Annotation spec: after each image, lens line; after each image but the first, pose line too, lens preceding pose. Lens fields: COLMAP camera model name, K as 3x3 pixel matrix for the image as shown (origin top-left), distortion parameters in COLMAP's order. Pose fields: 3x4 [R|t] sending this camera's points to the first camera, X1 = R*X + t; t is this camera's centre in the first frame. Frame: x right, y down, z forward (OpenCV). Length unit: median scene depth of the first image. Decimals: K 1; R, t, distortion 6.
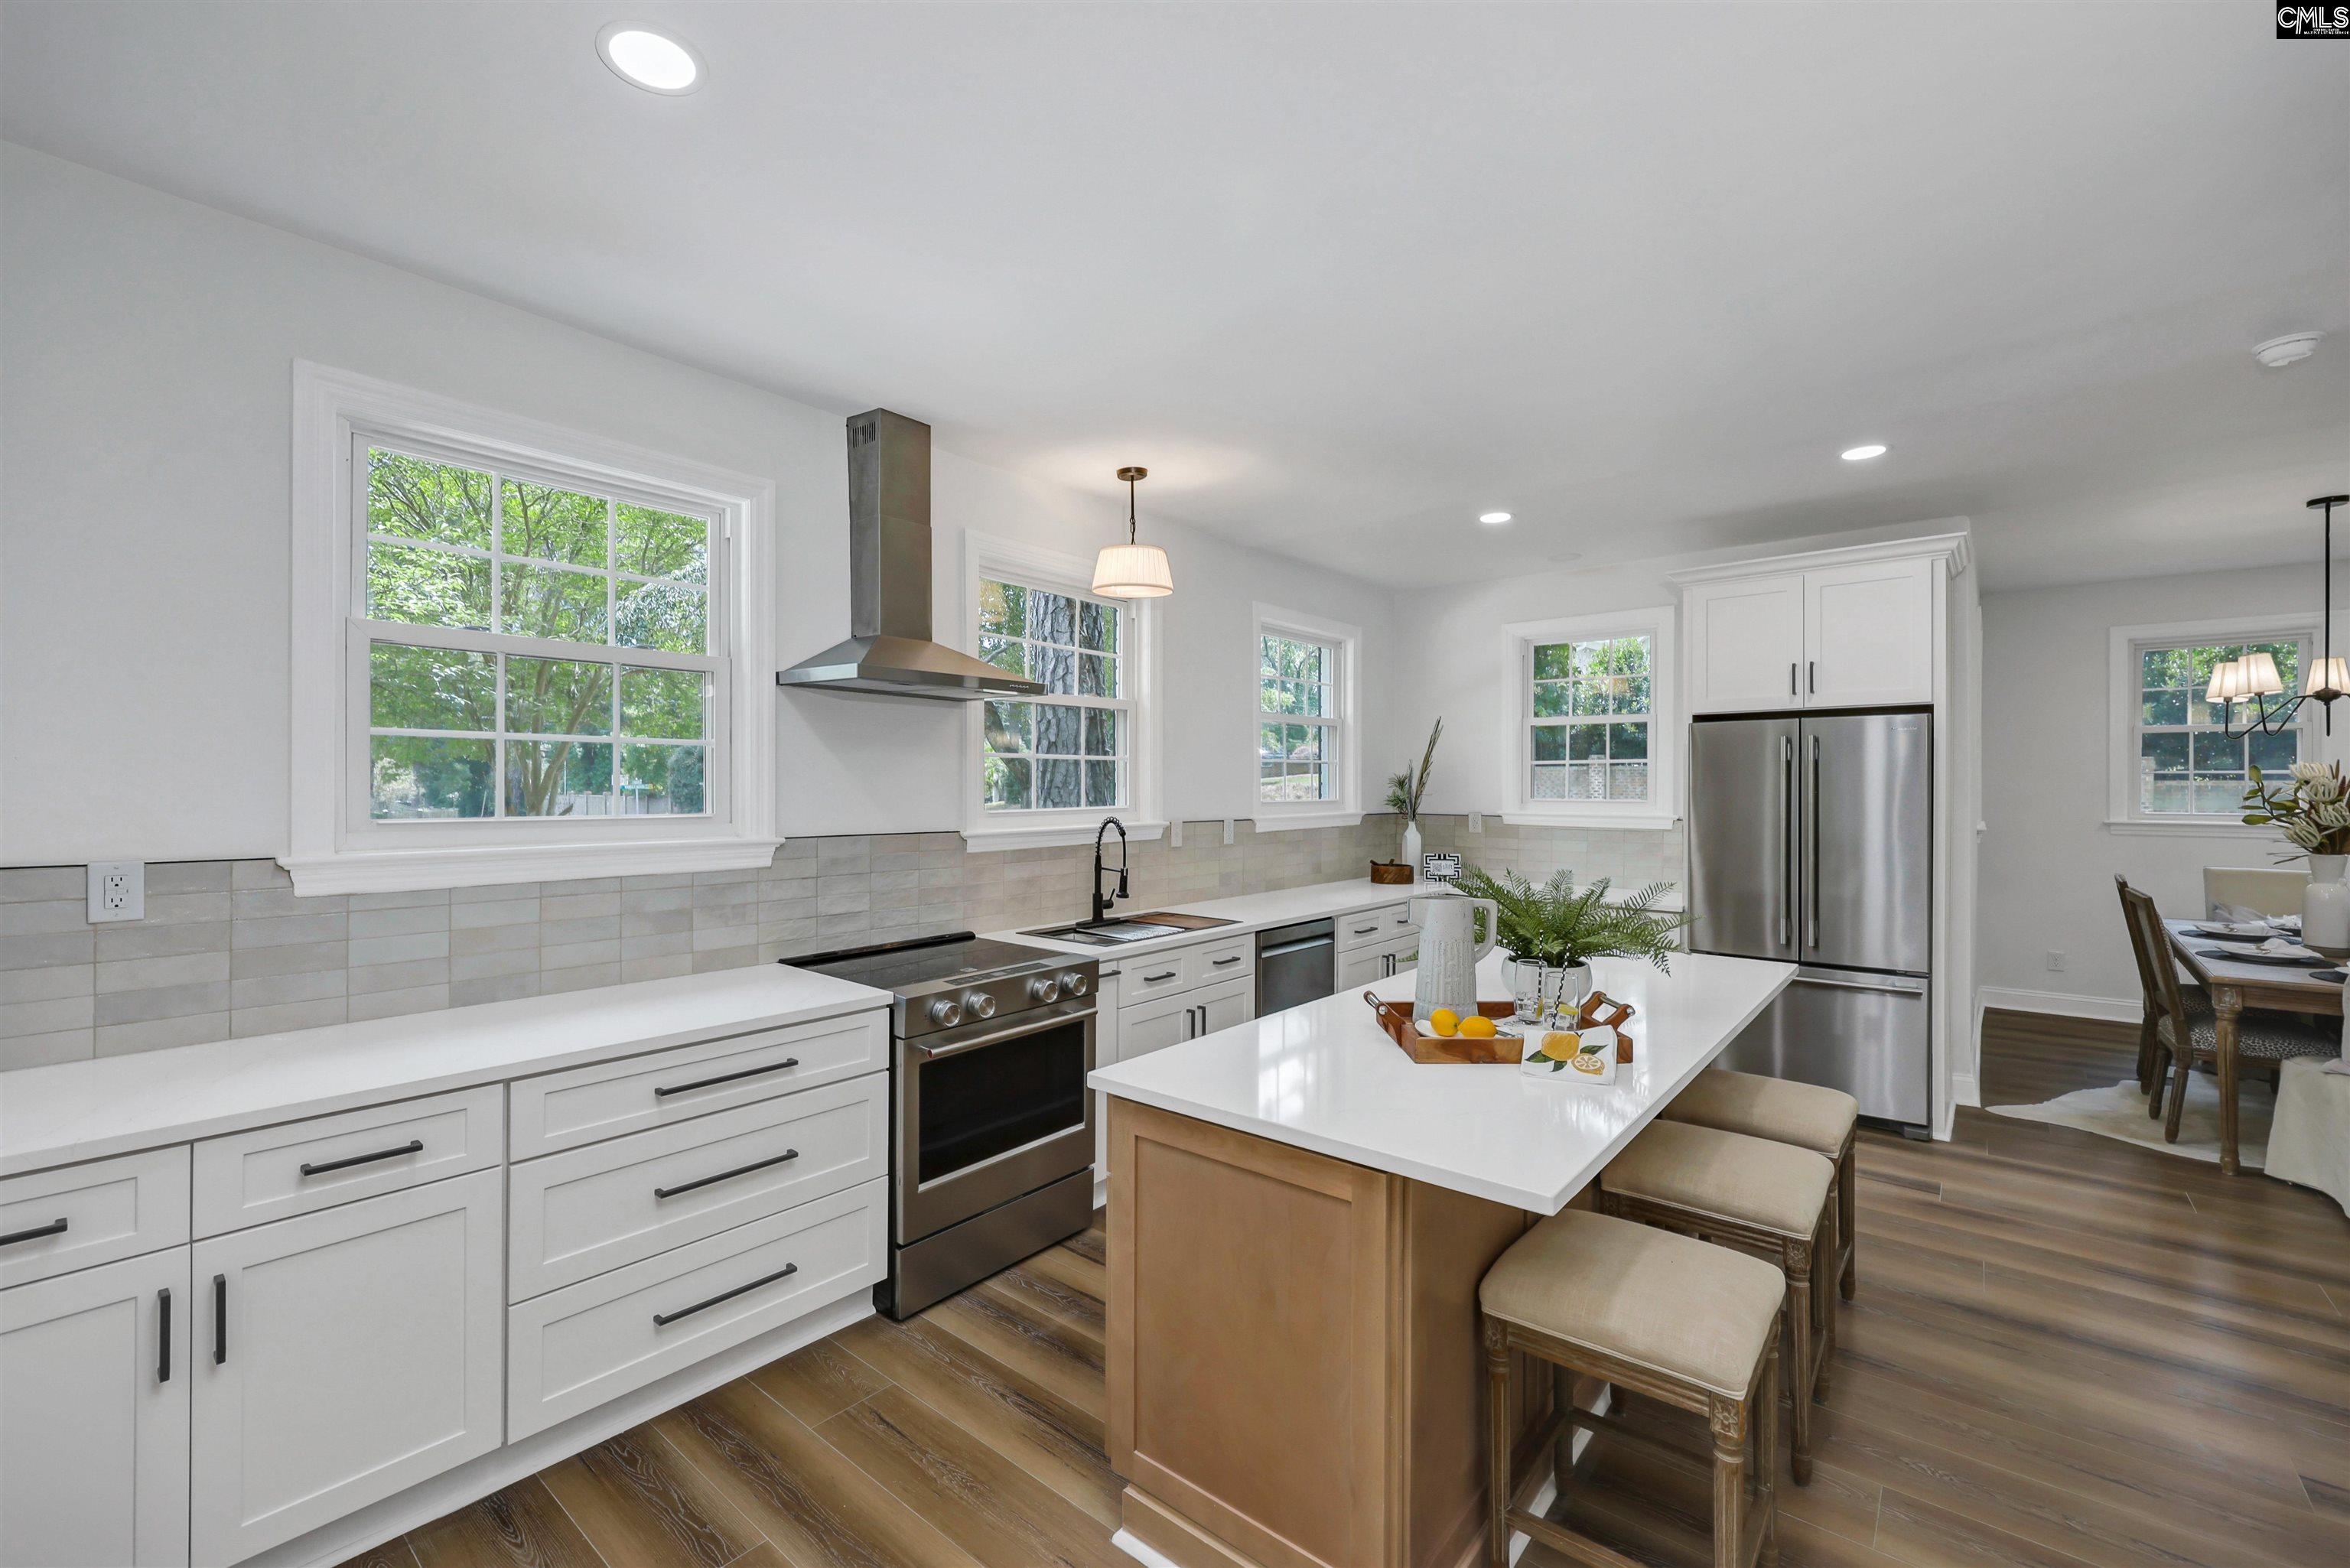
lens RADIAL K [[977.5, 0, 1165.6], [0, 977.5, 785.9], [0, 0, 1]] dist [-0.001749, 0.000905]
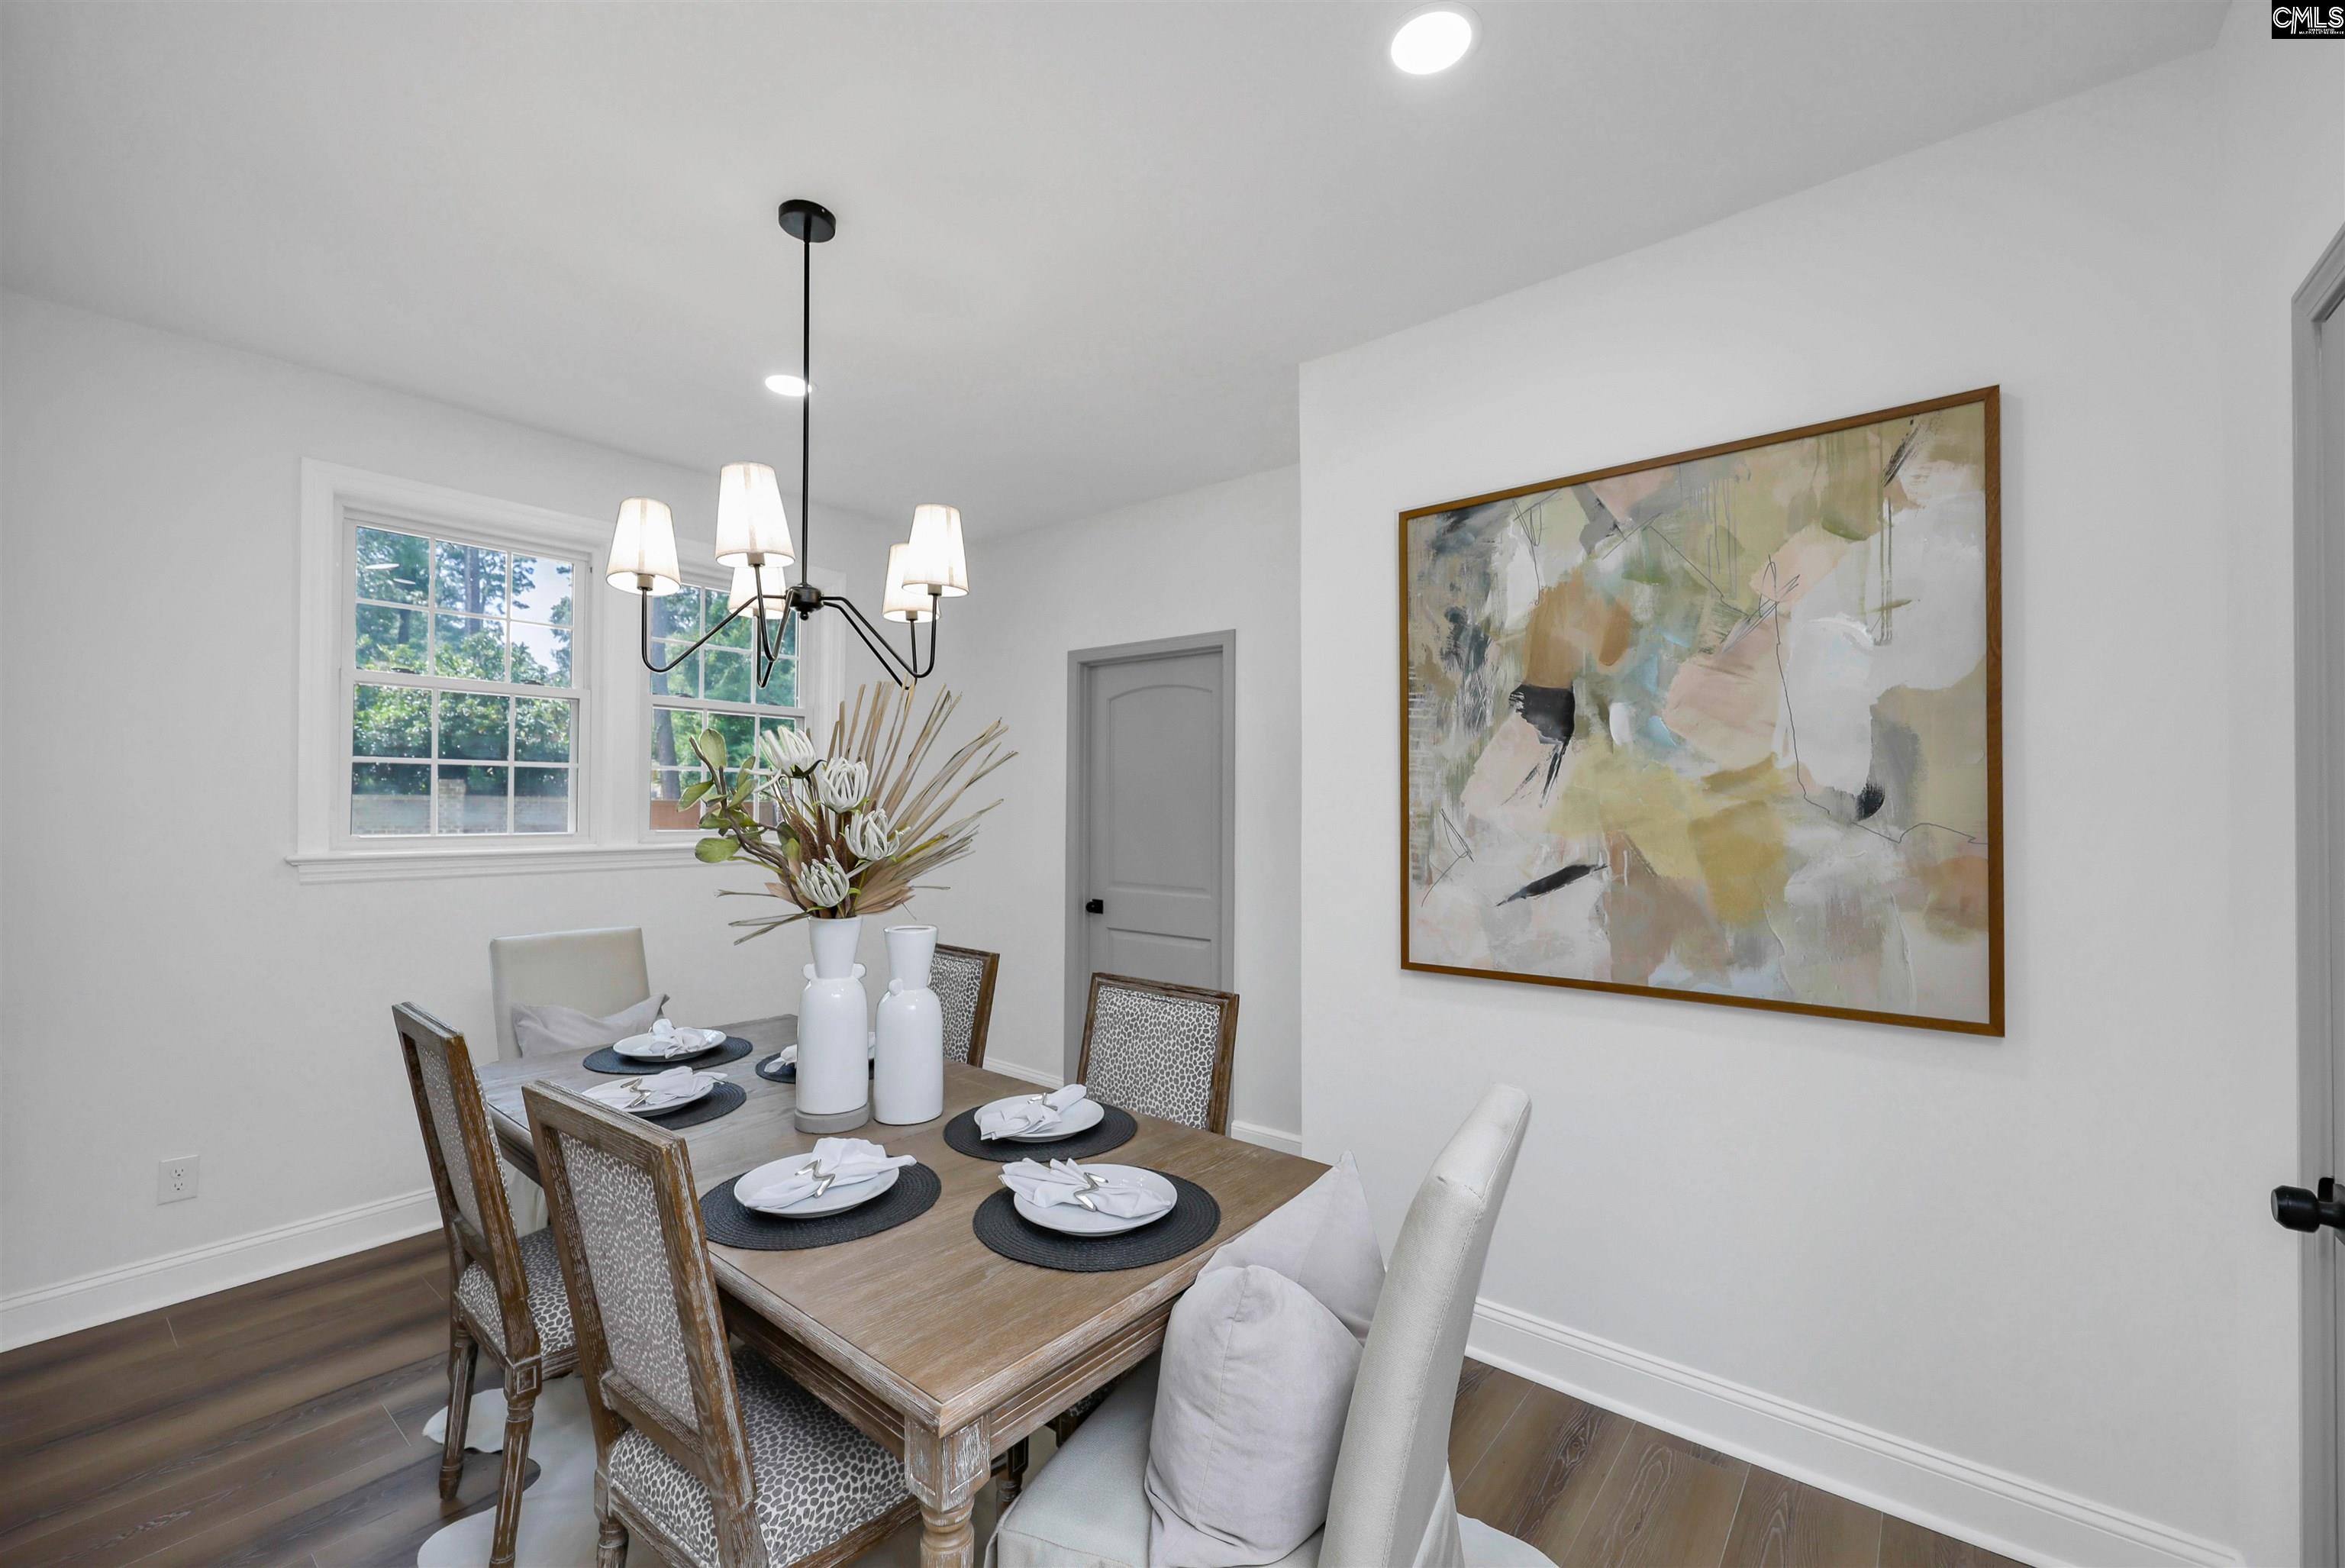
lens RADIAL K [[975.5, 0, 1169.0], [0, 975.5, 791.7], [0, 0, 1]] dist [-0.001749, 0.000905]
pose [[-0.000199, 0.004277, 0.999991, 0.820452], [-0.000343, 0.999991, -0.004277, 0.011556], [-1.000000, -0.000344, -0.000197, 0.975549]]
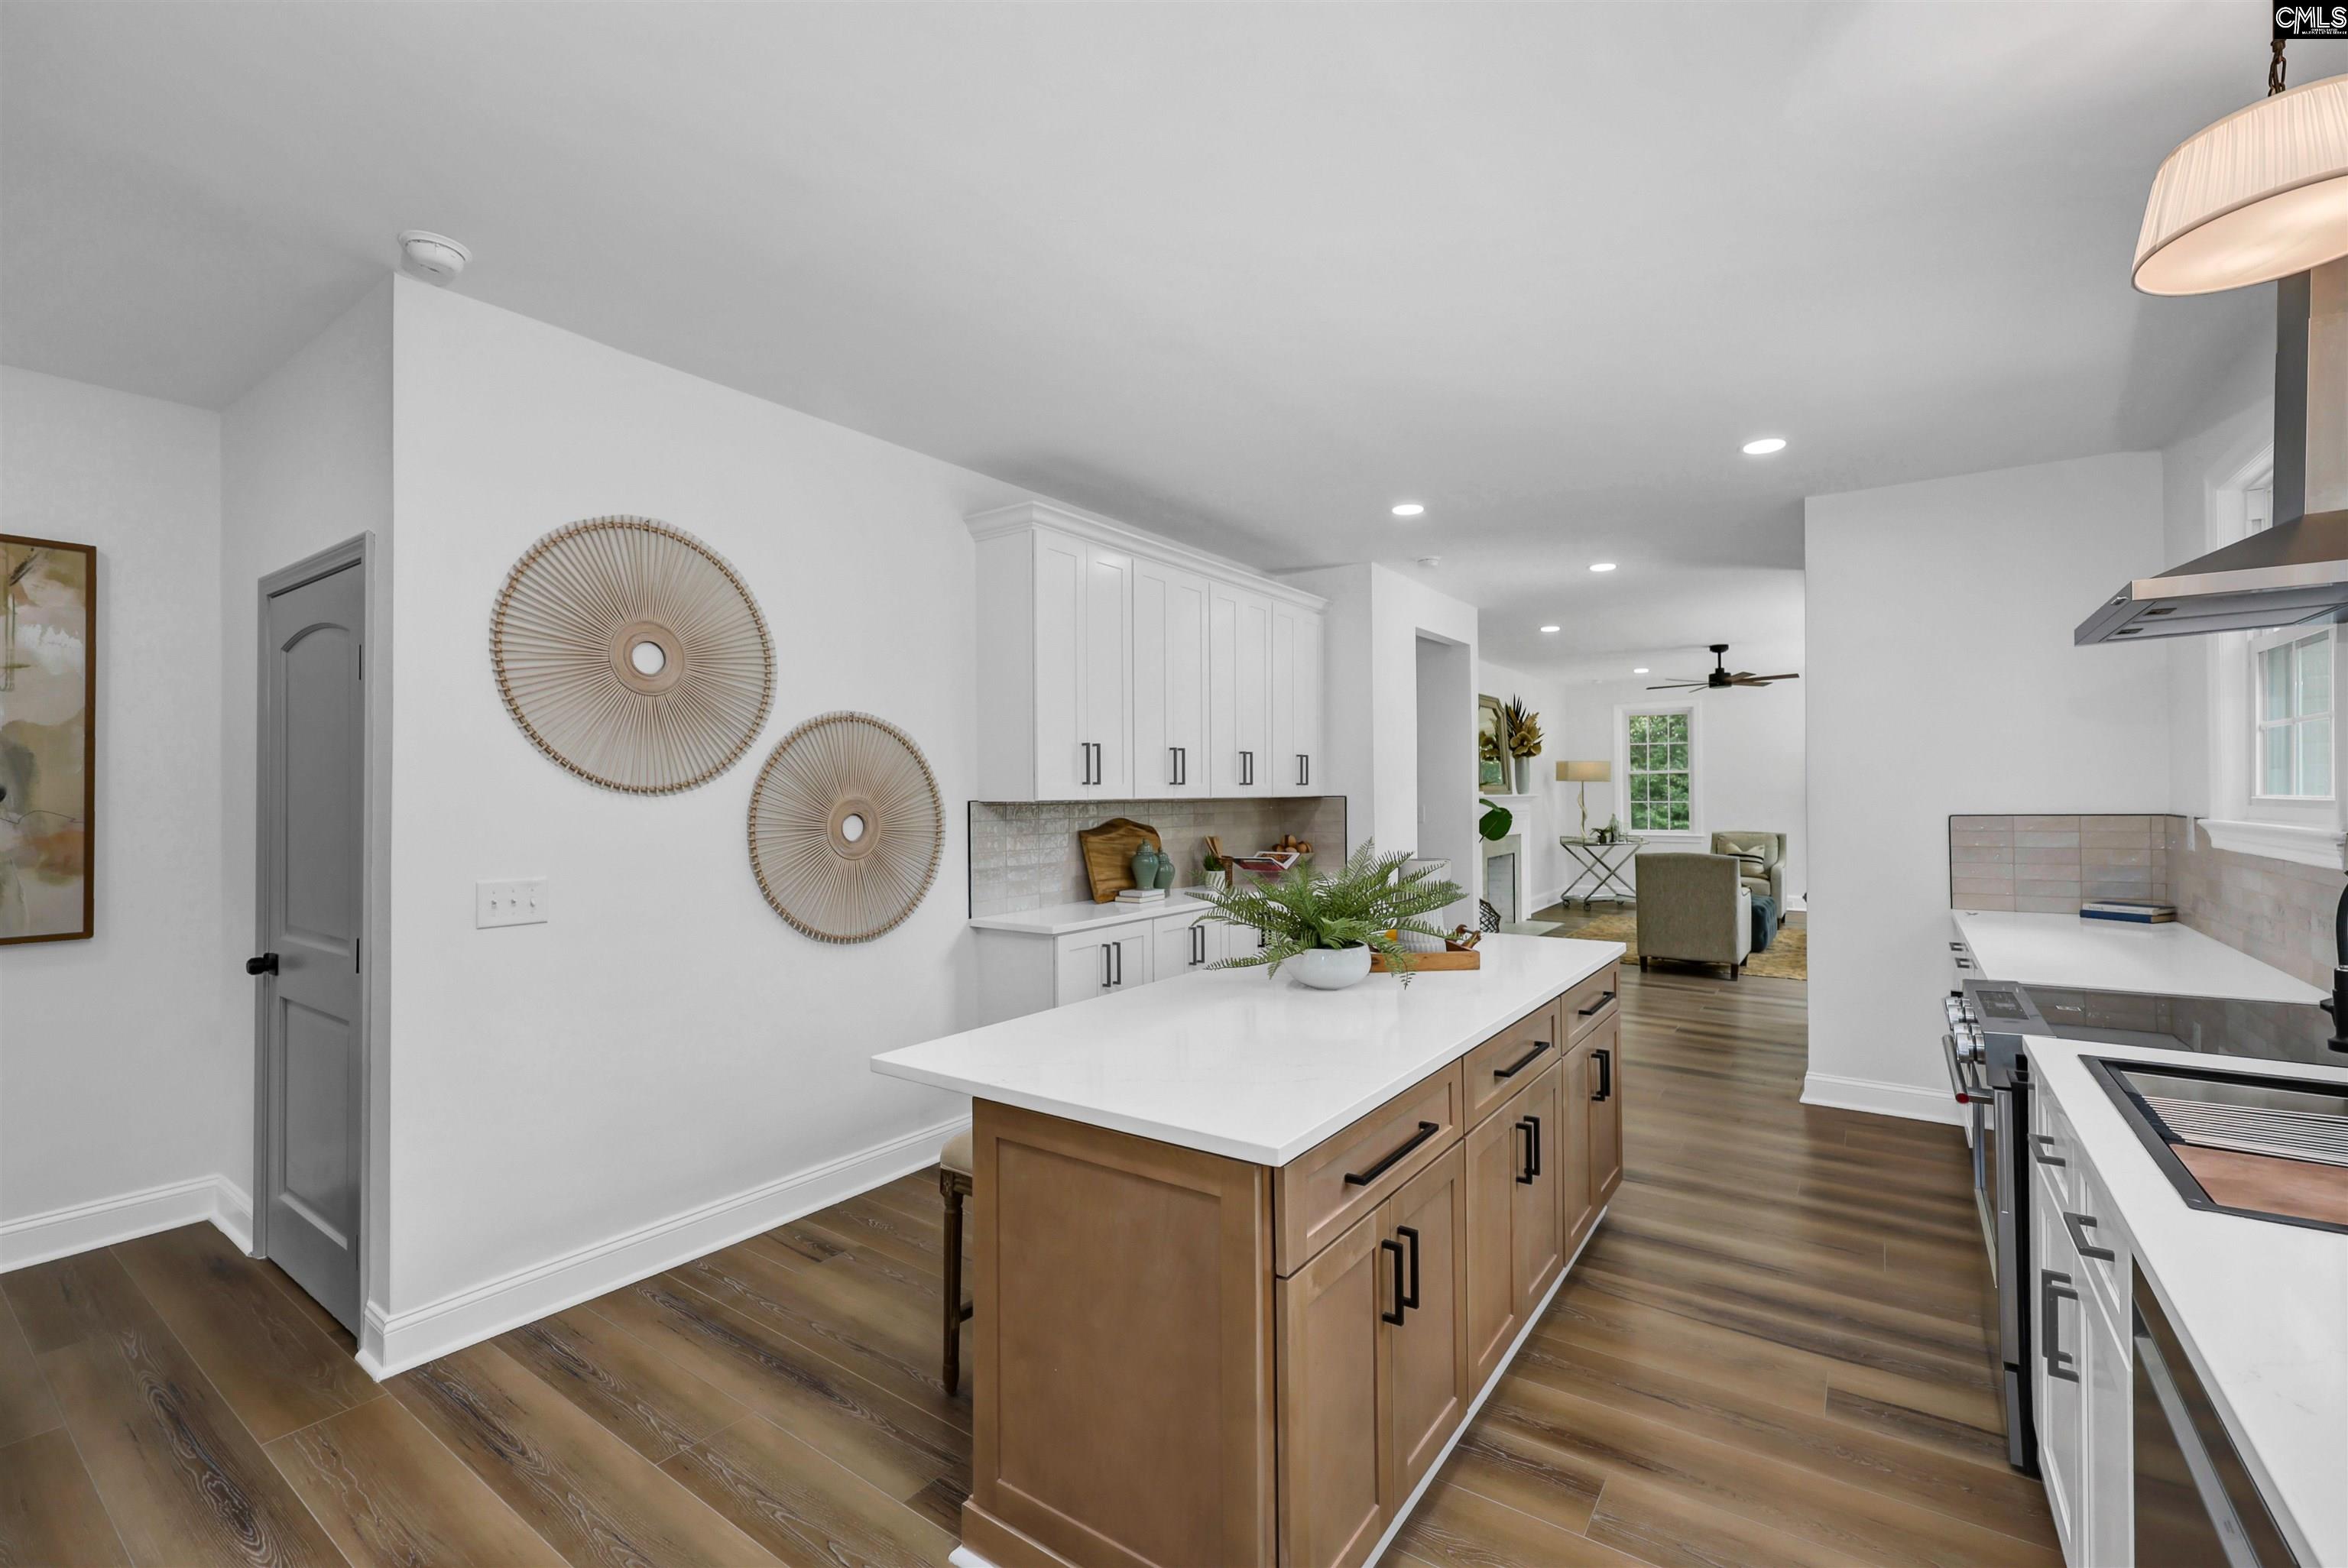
lens RADIAL K [[976.6, 0, 1161.2], [0, 976.6, 783.2], [0, 0, 1]] dist [-0.001749, 0.000905]
pose [[-0.997815, 0.004835, -0.065889, 0.448877], [0.005830, 0.999872, -0.014918, 0.021354], [0.065809, -0.015270, -0.997715, 1.463232]]
